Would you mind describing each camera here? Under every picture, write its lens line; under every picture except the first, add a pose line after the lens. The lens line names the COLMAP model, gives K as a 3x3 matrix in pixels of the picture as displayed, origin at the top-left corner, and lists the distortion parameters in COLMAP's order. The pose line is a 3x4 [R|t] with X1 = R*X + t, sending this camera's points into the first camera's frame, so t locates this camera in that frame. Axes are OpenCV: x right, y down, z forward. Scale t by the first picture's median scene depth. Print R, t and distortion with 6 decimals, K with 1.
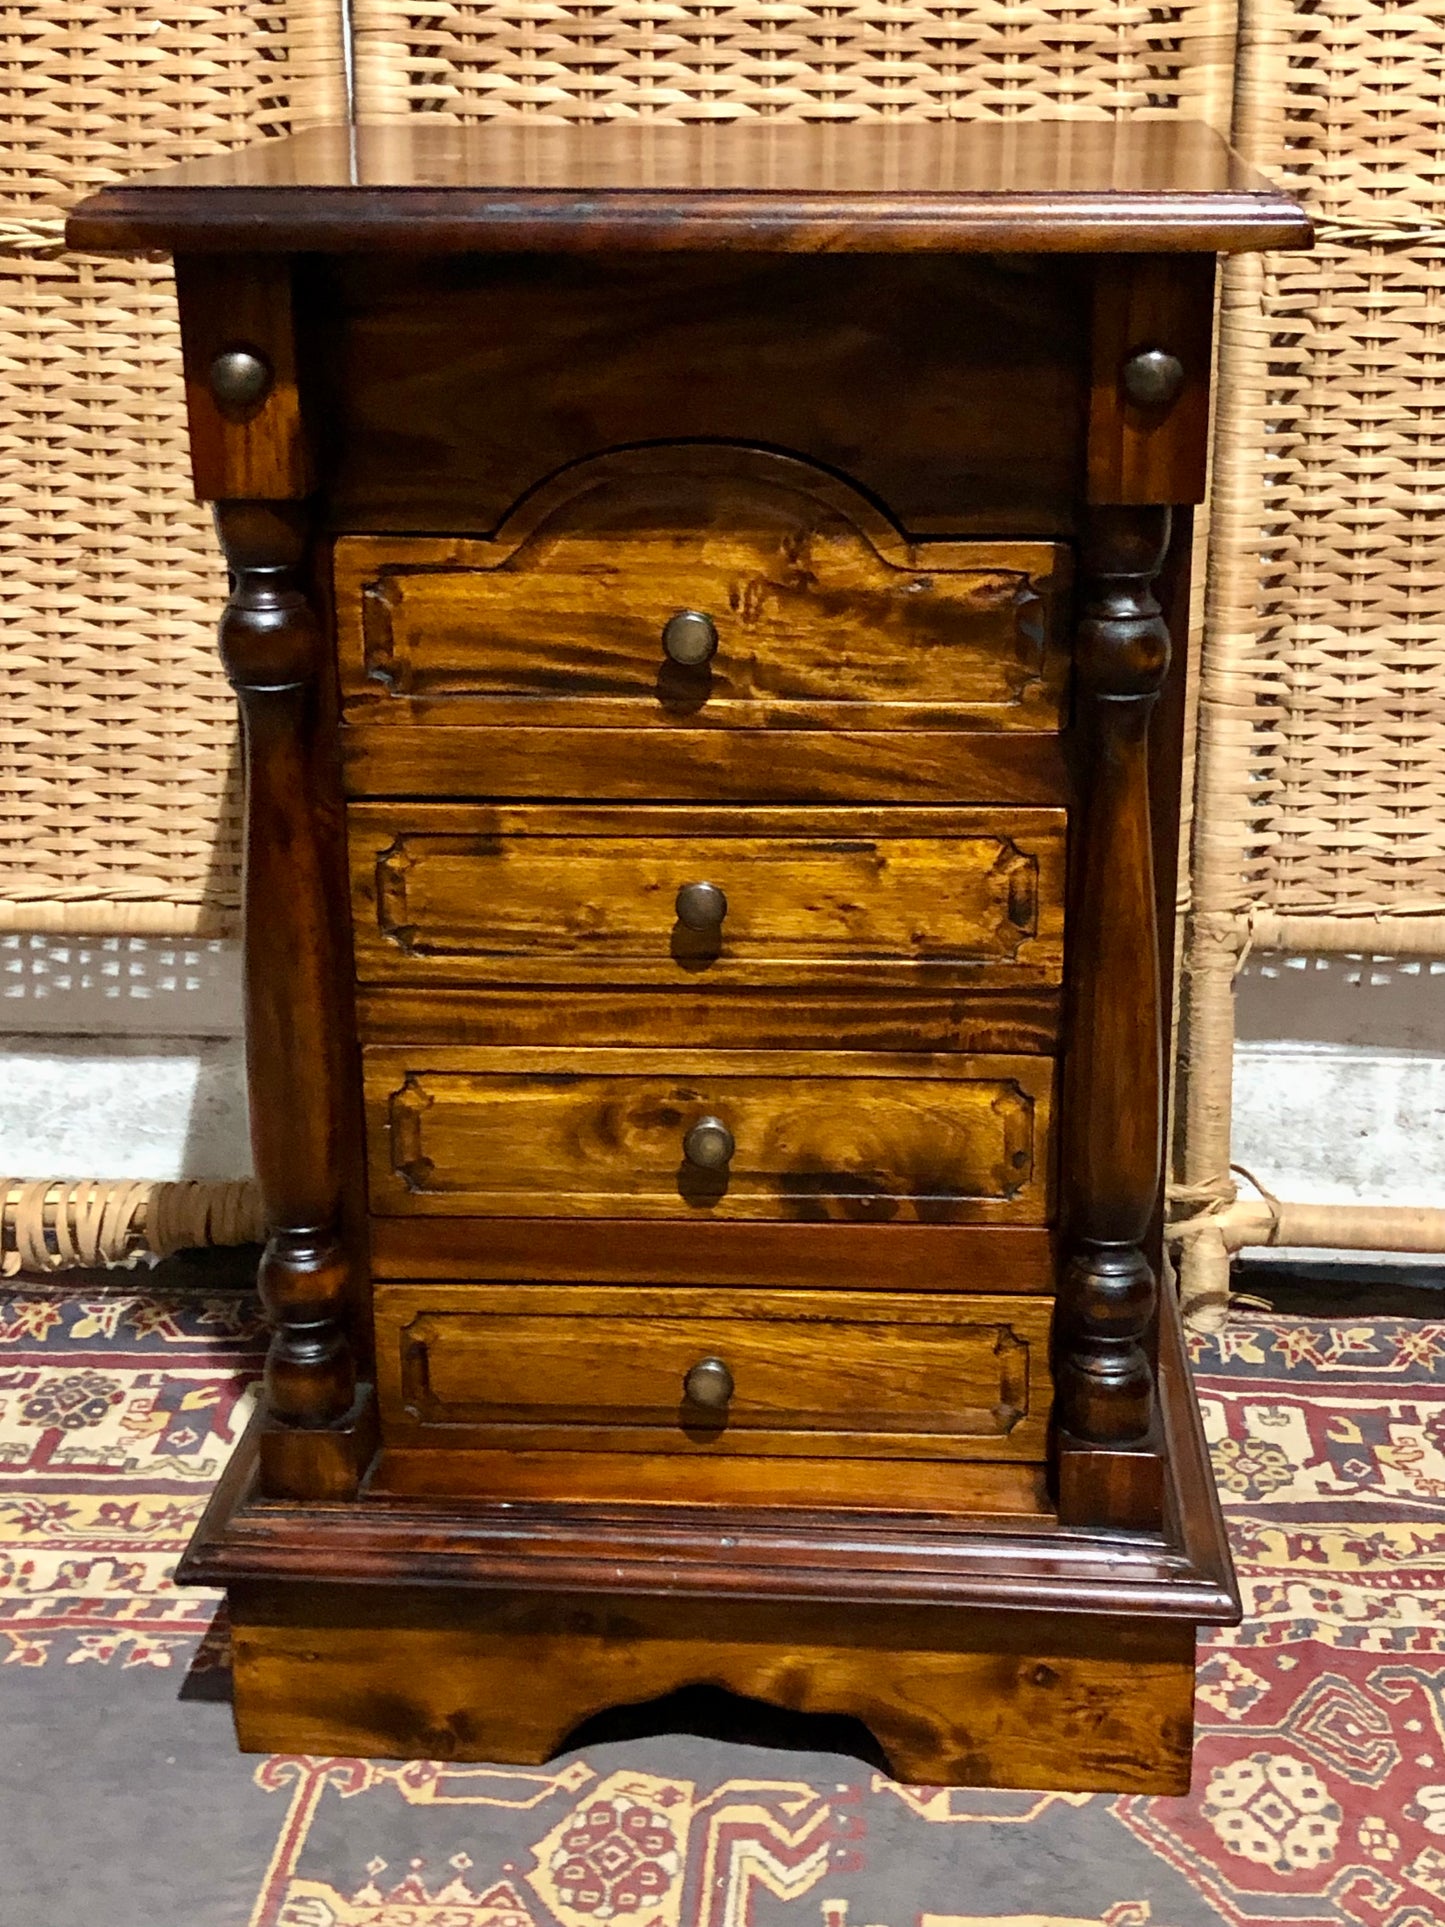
lens RADIAL K [[2895.4, 0, 730.6], [0, 2895.4, 916.6], [0, 0, 1]] dist [0.020535, 0.000000]
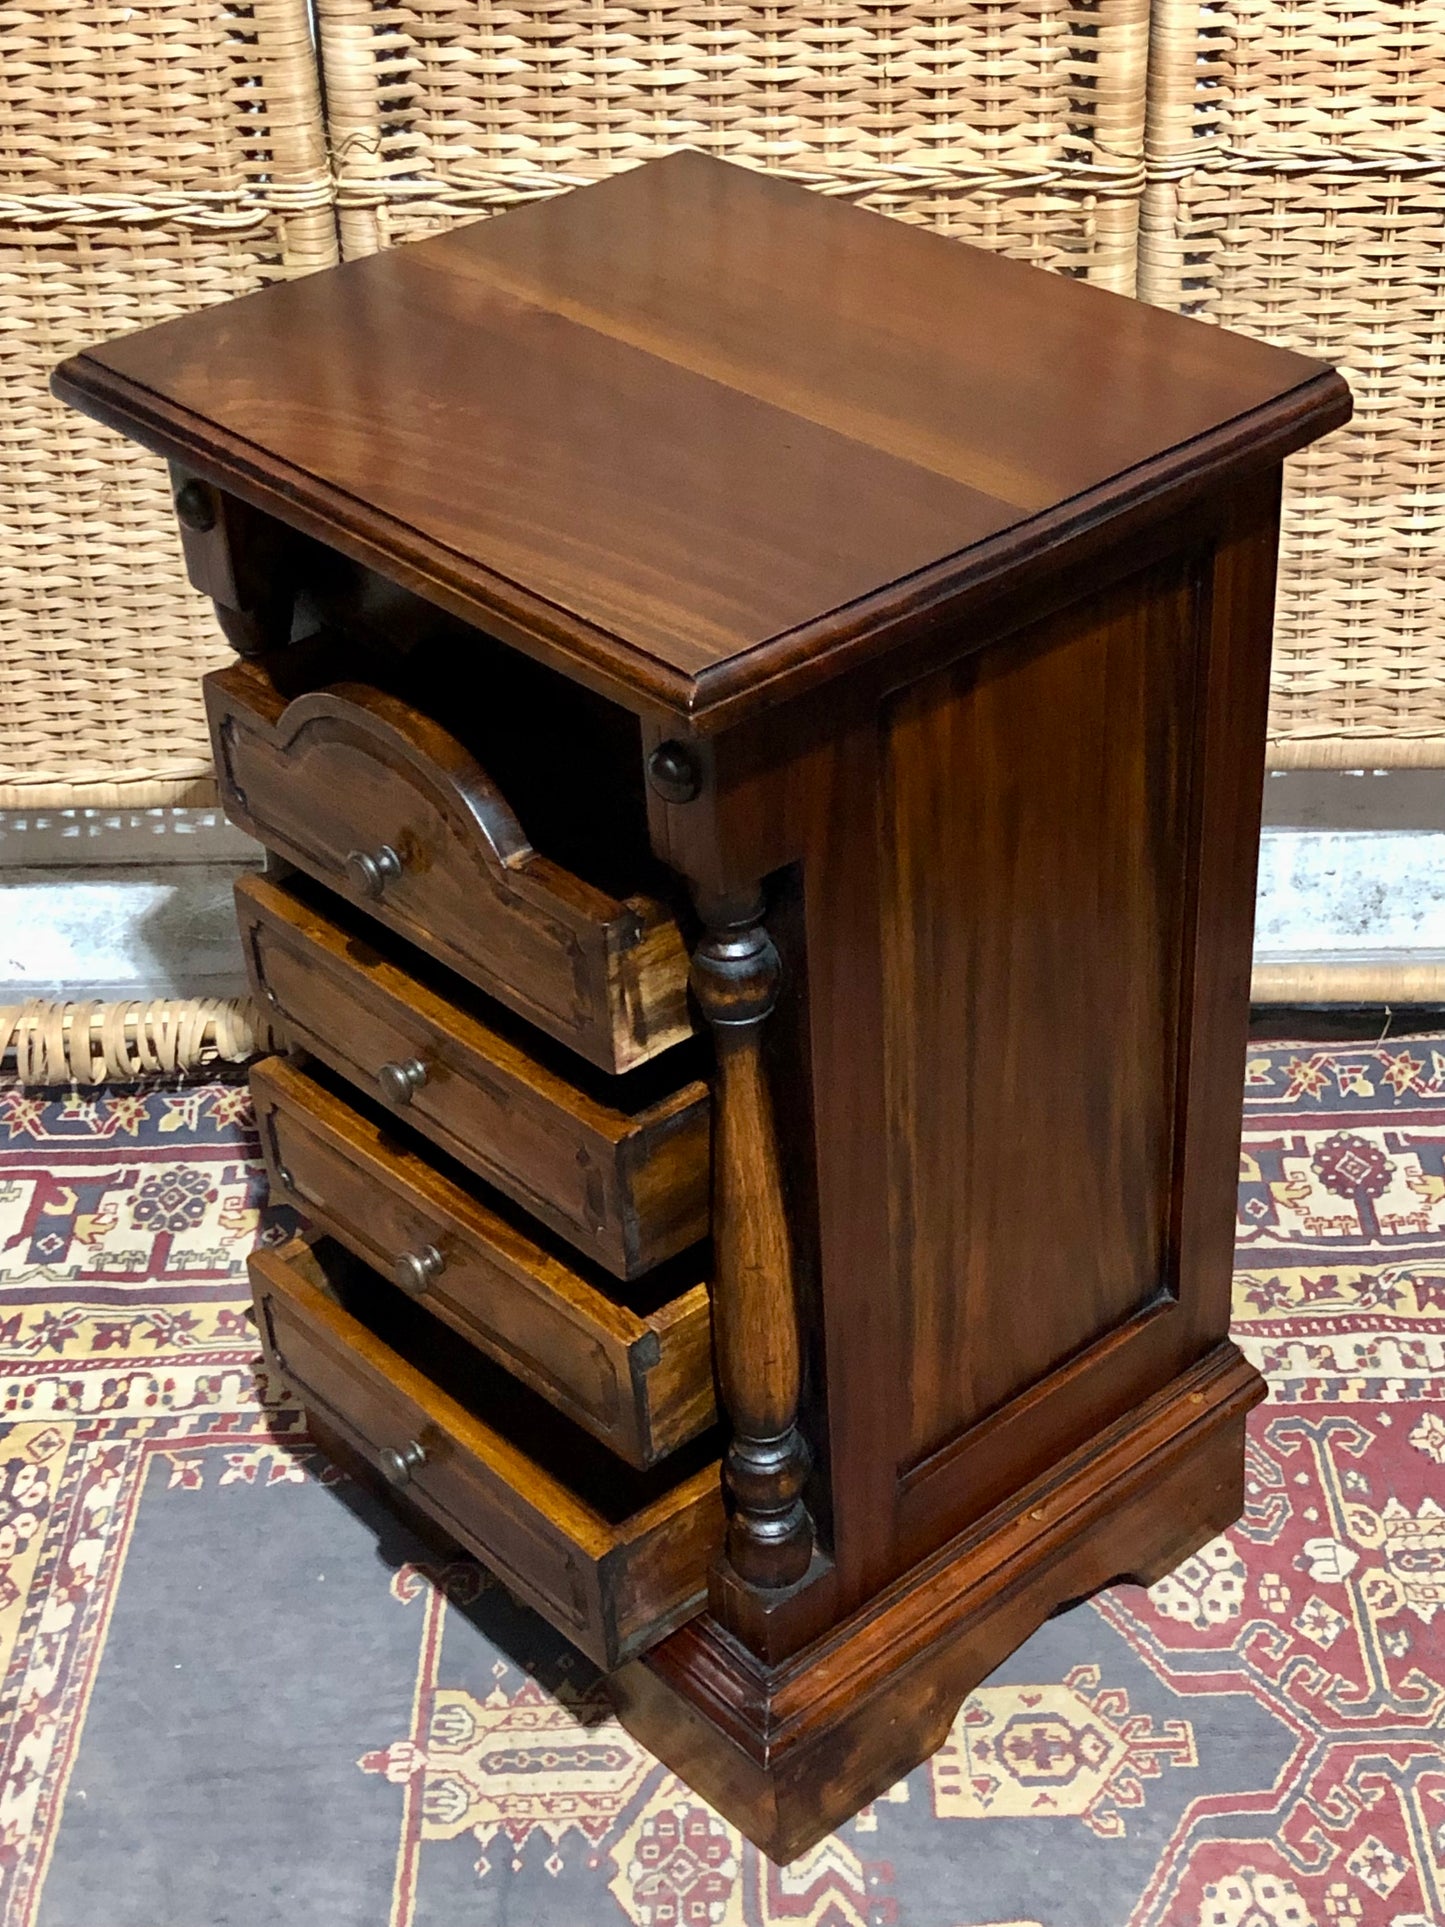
lens RADIAL K [[2895.4, 0, 765.7], [0, 2895.4, 955.7], [0, 0, 1]] dist [0.020535, 0.000000]
pose [[0.997533, -0.058910, 0.038189, -0.028104], [0.045233, 0.955311, 0.292122, -0.275991], [-0.053691, -0.289674, 0.955618, -0.112267]]
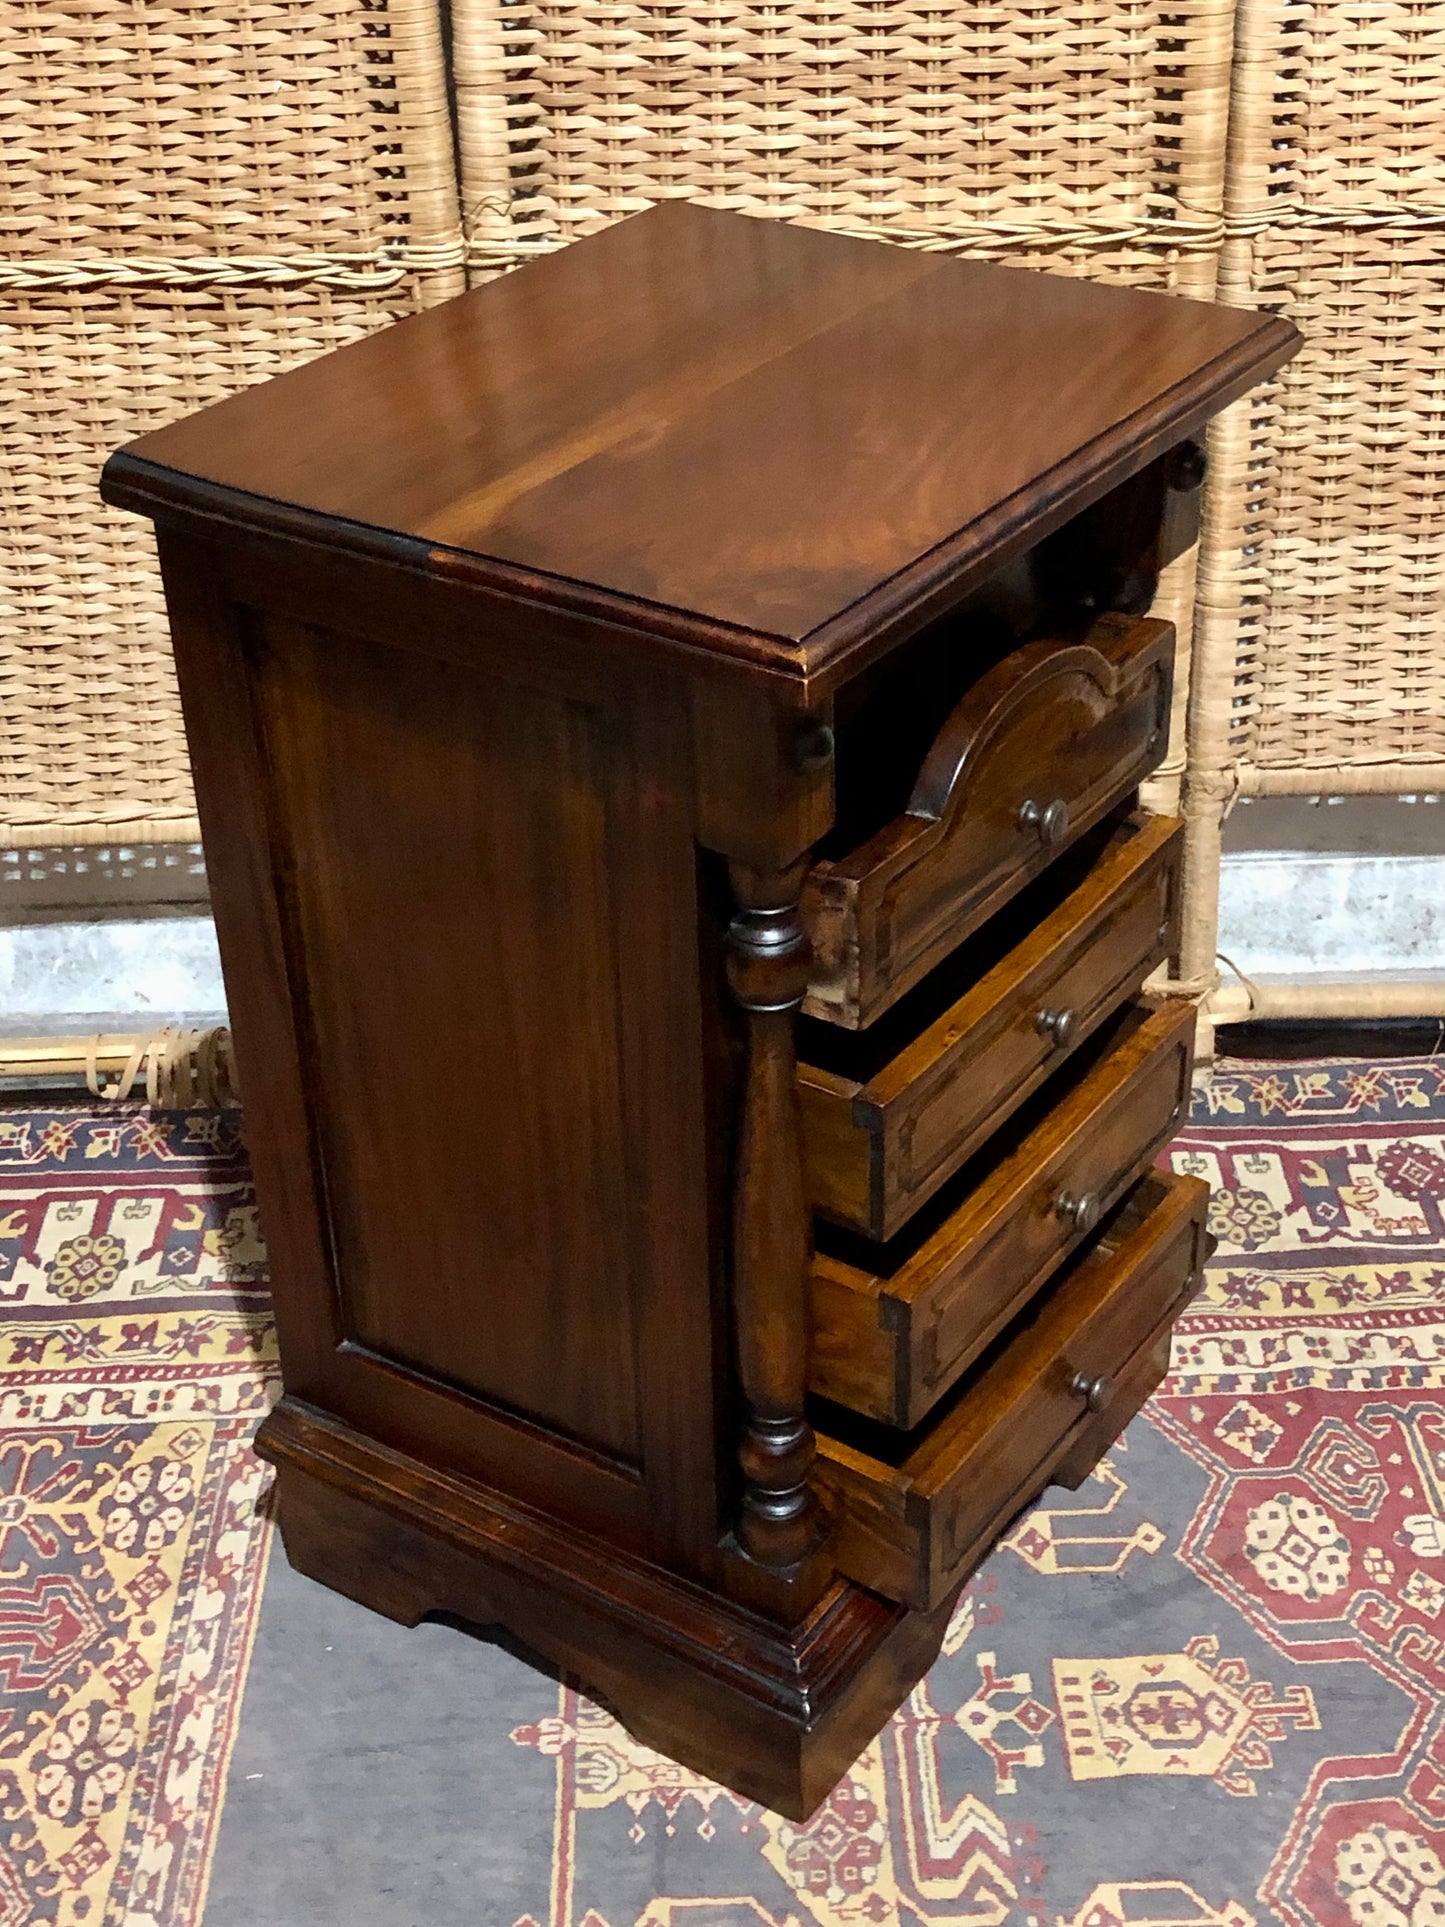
lens RADIAL K [[2673.4, 0, 734.1], [0, 2673.4, 928.0], [0, 0, 1]] dist [0.016587, 0.000000]
pose [[0.996587, -0.066491, 0.048911, -0.093742], [0.052720, 0.968678, 0.242658, -0.232029], [-0.063514, -0.239251, 0.968878, -0.091936]]
